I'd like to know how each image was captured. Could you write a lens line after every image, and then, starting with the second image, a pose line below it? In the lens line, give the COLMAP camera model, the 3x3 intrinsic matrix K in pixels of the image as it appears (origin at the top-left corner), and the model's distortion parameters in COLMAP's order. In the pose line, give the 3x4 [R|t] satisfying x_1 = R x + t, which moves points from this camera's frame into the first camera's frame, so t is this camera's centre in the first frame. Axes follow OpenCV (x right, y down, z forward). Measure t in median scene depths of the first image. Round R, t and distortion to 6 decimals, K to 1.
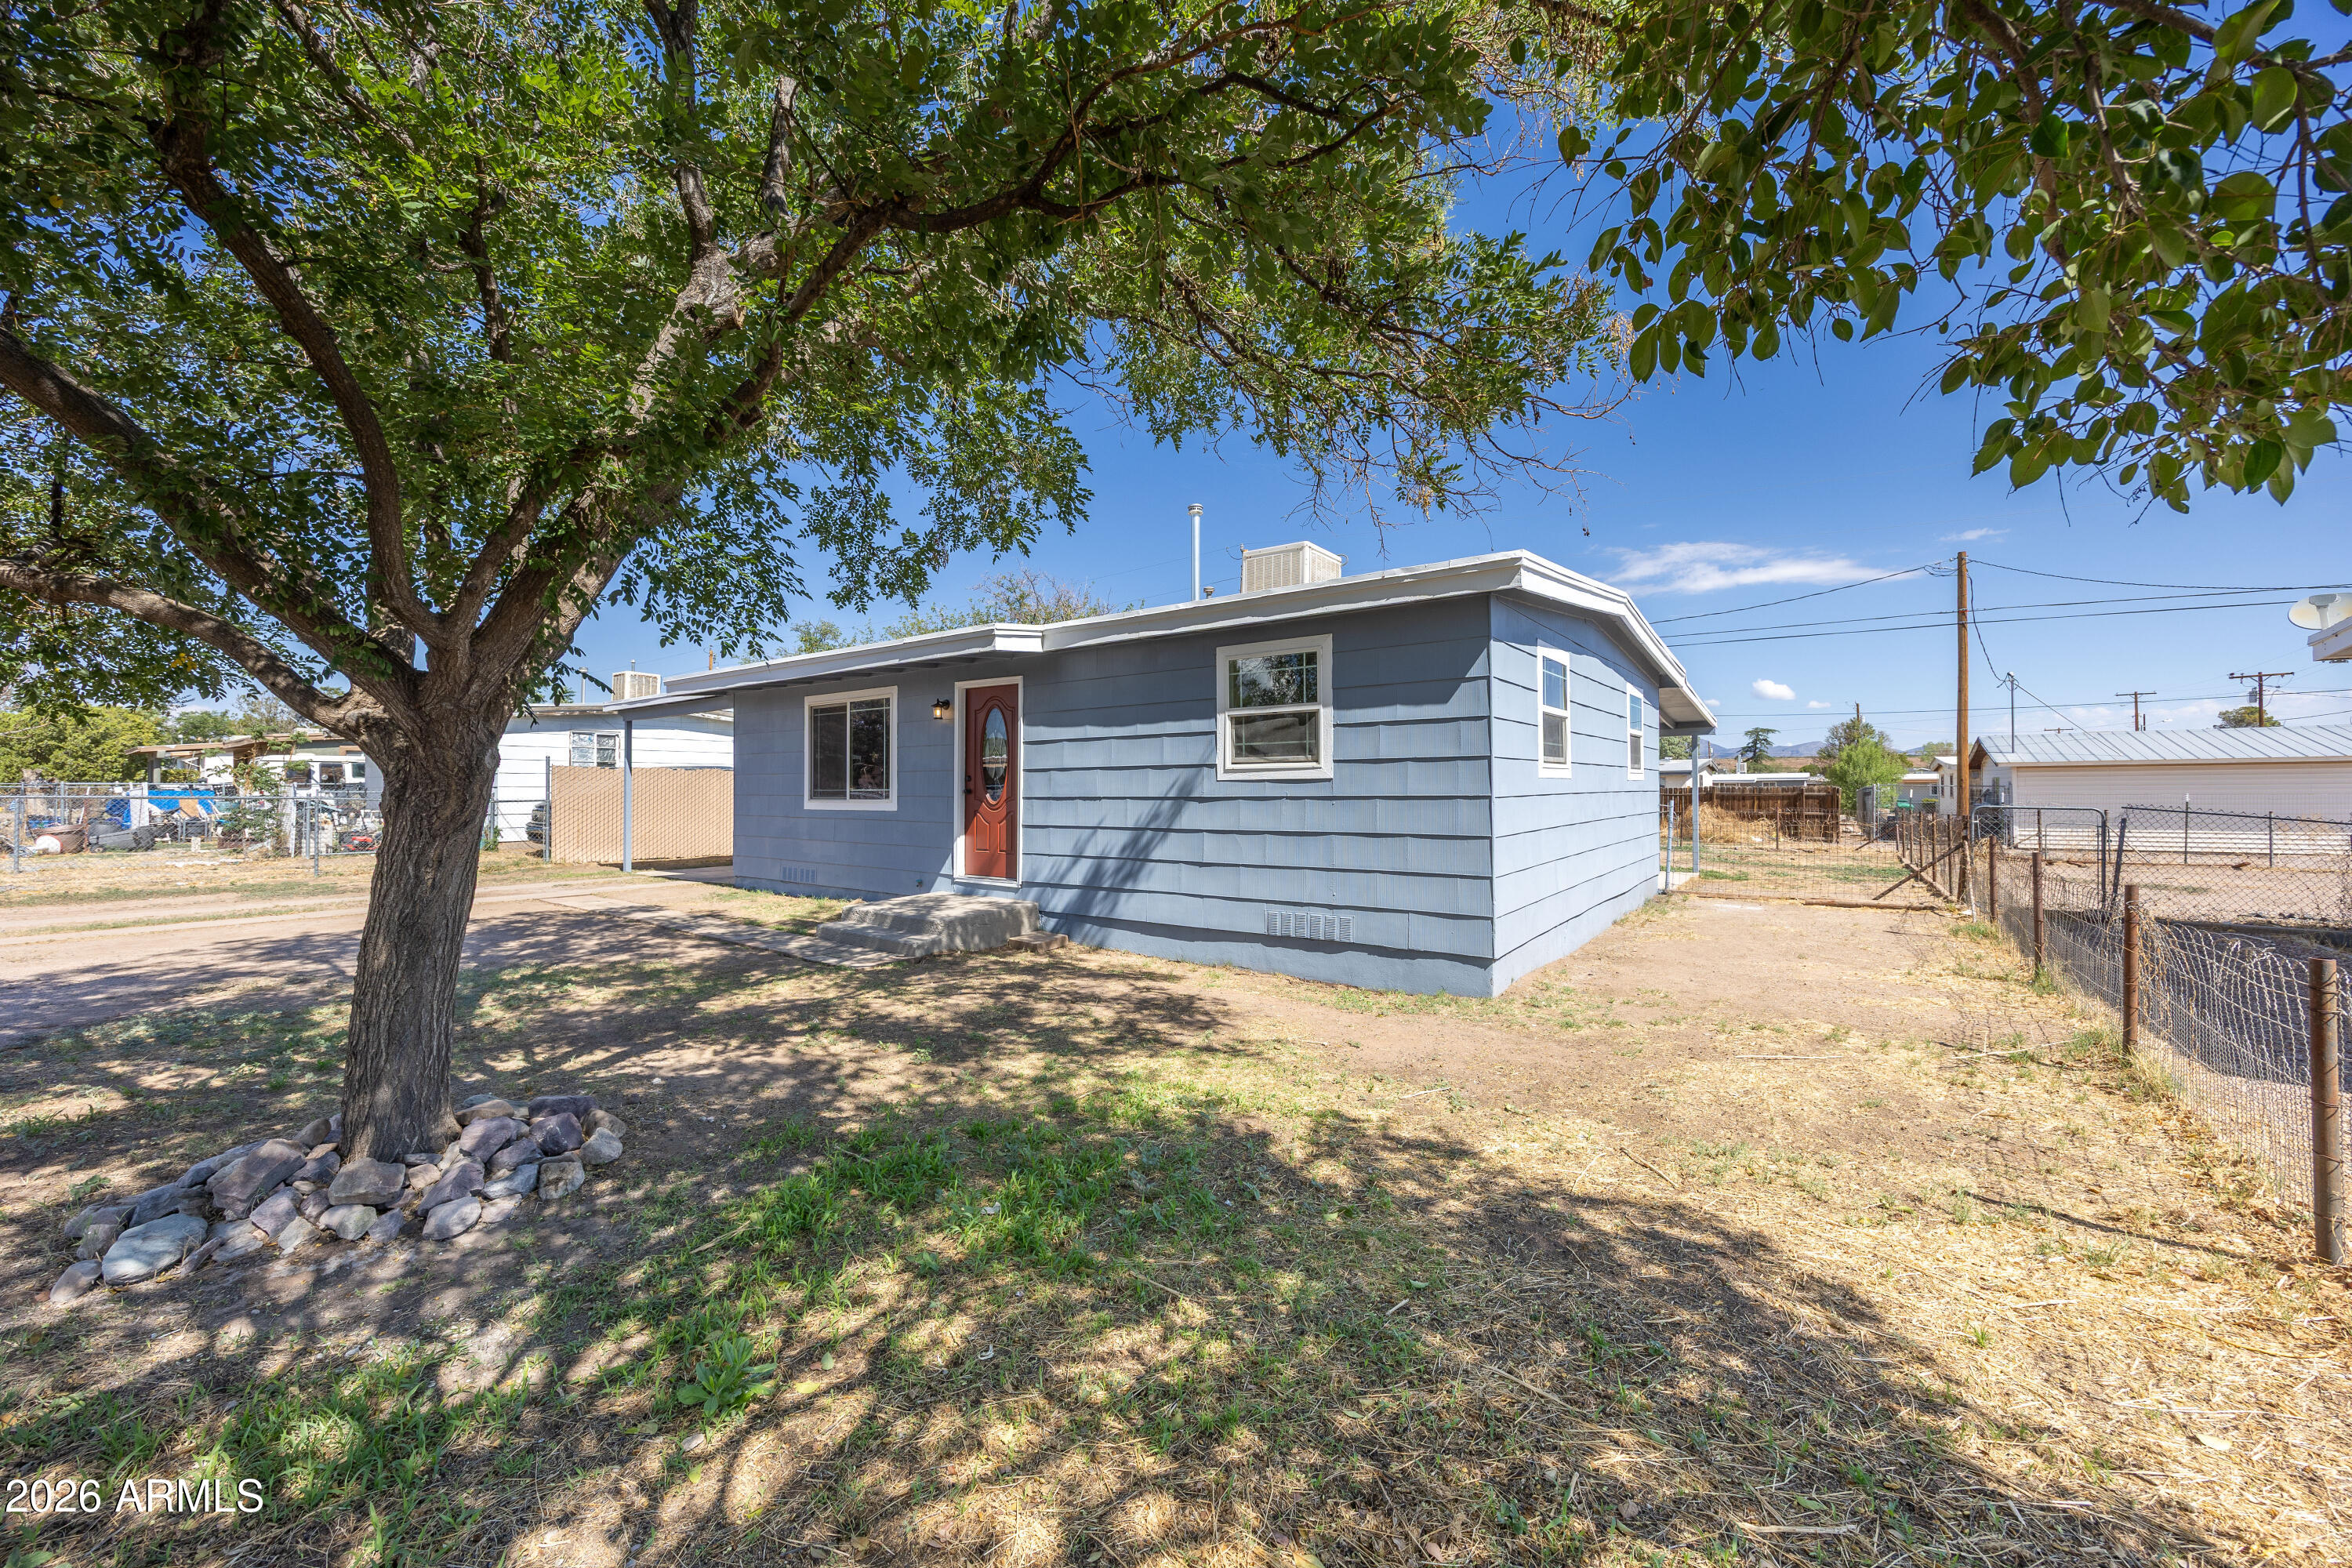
lens RADIAL K [[916.8, 0, 1153.4], [0, 916.8, 768.0], [0, 0, 1]] dist [-0.002701, 0.000430]
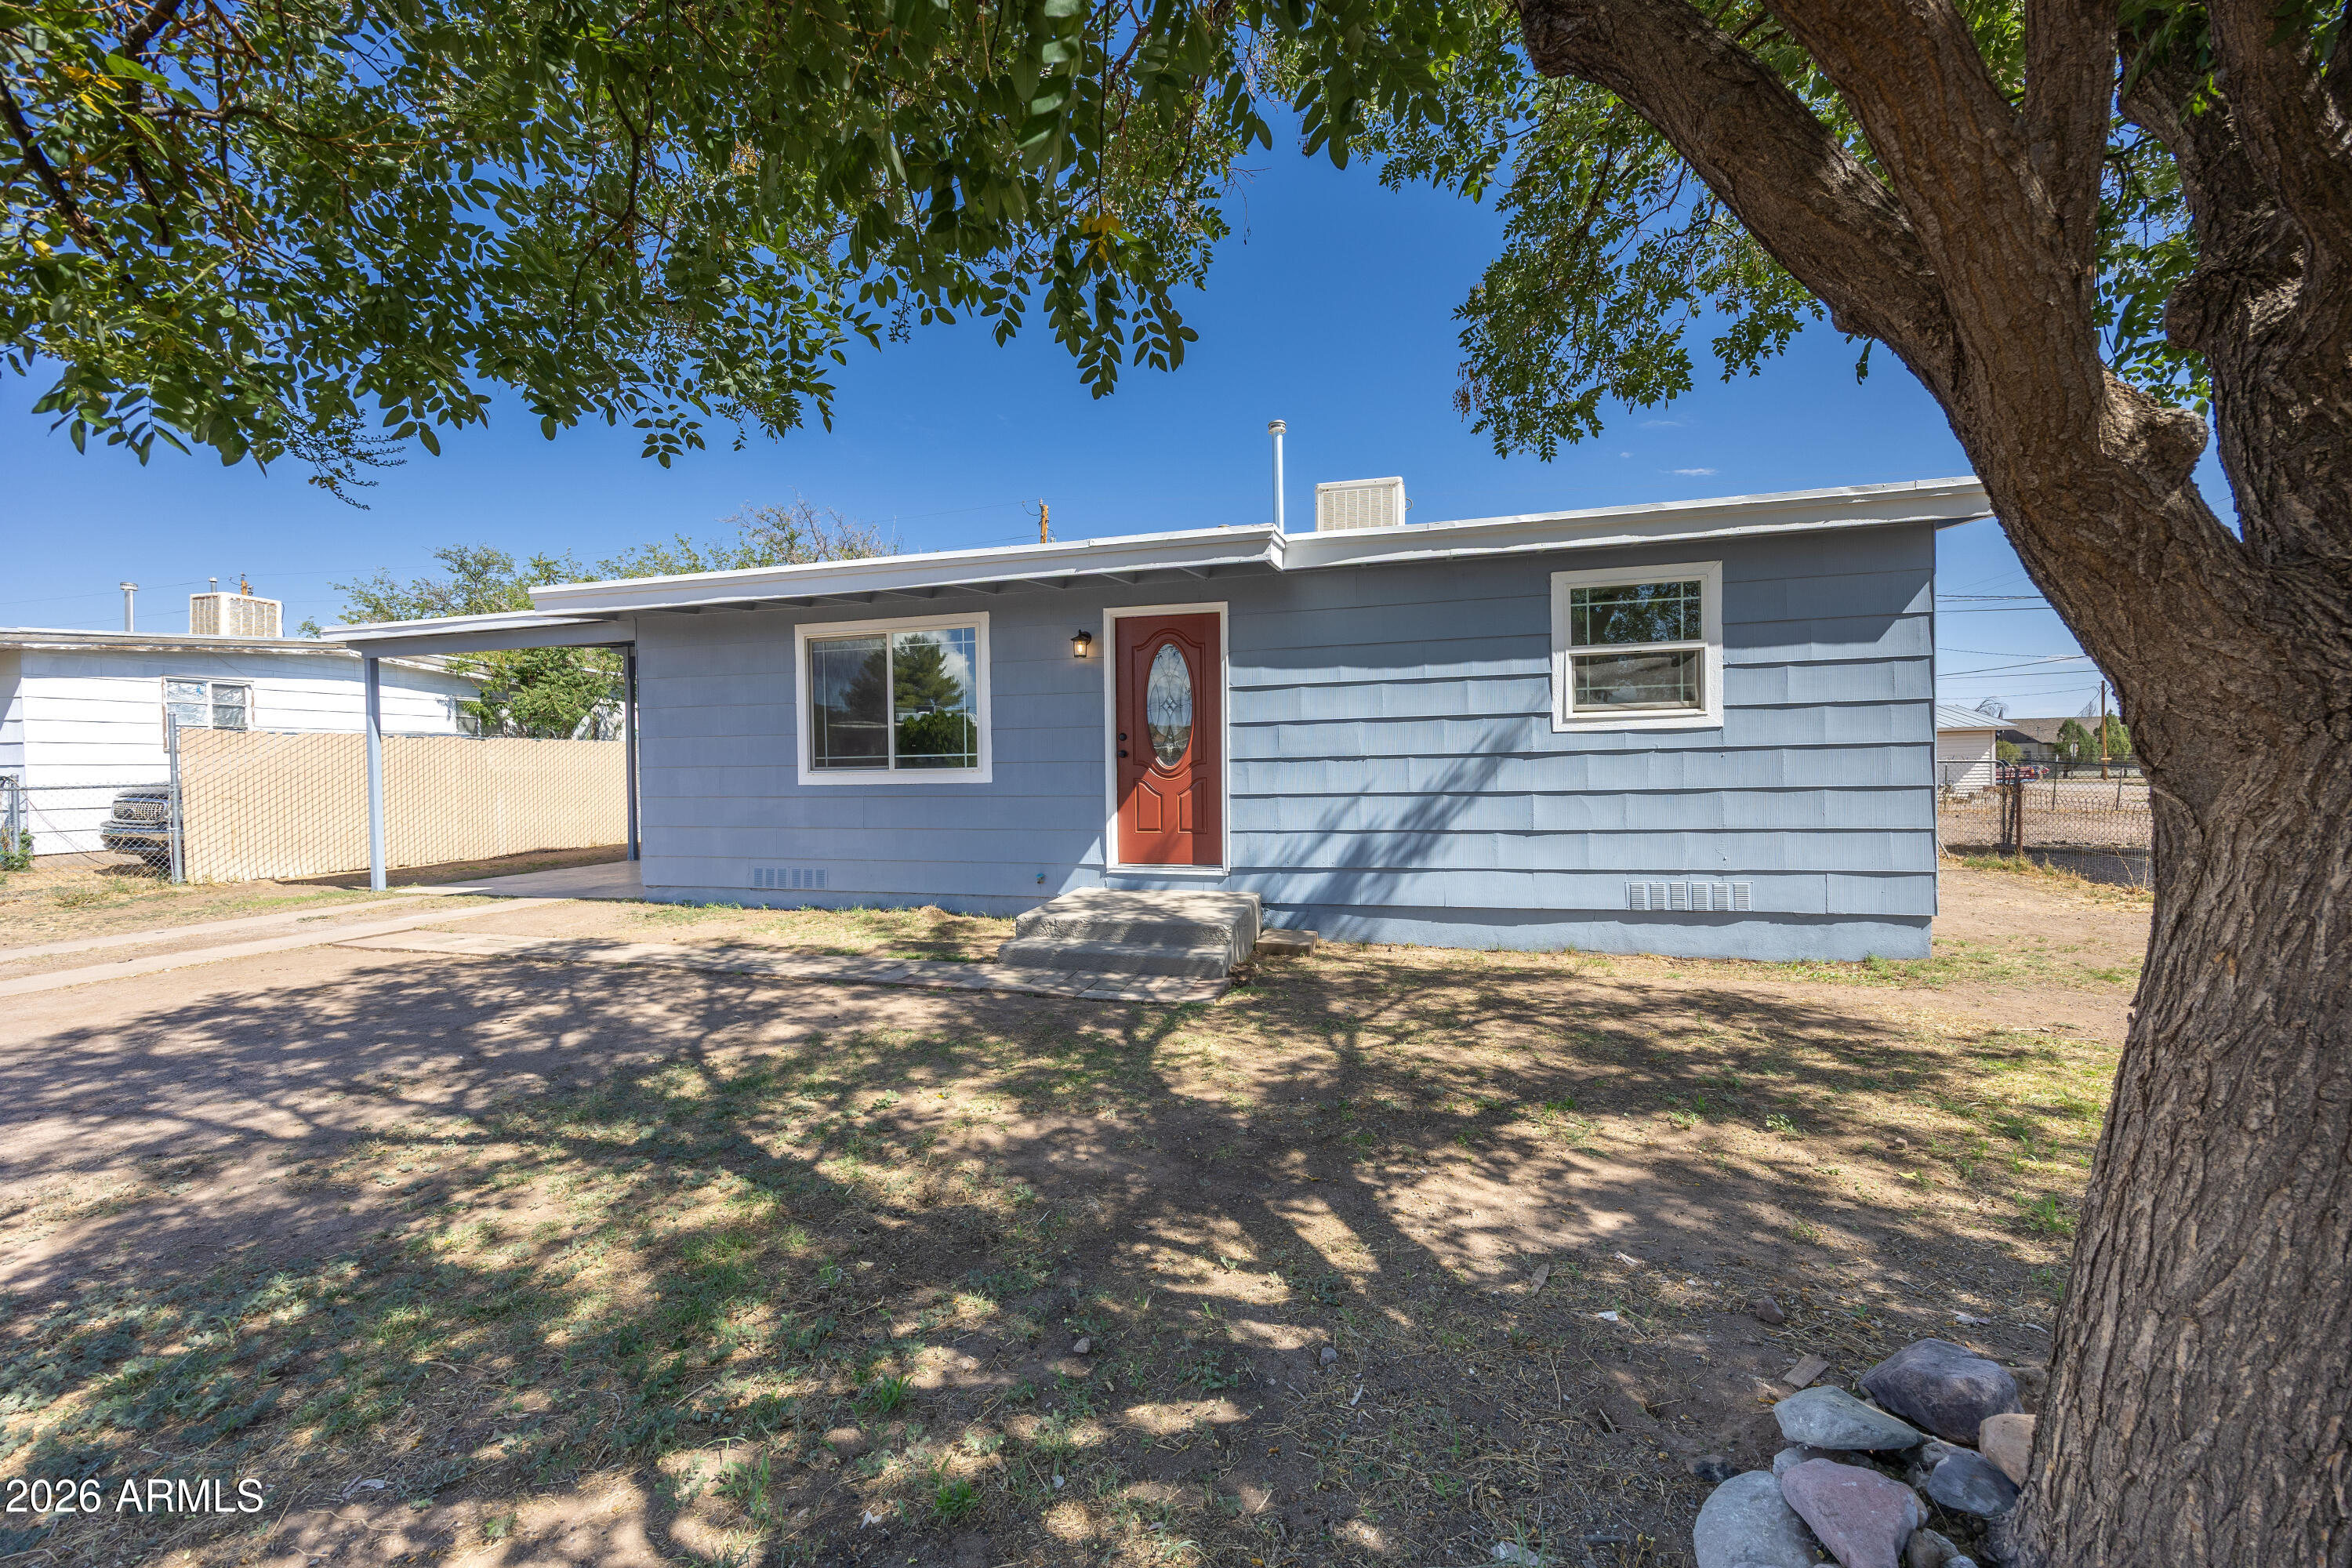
lens RADIAL K [[916.8, 0, 1178.5], [0, 916.8, 764.8], [0, 0, 1]] dist [-0.002701, 0.000430]
pose [[0.925344, -0.012980, 0.378906, -0.514224], [0.005180, 0.999753, 0.021597, 0.021418], [-0.379093, -0.018022, 0.925183, 0.321654]]
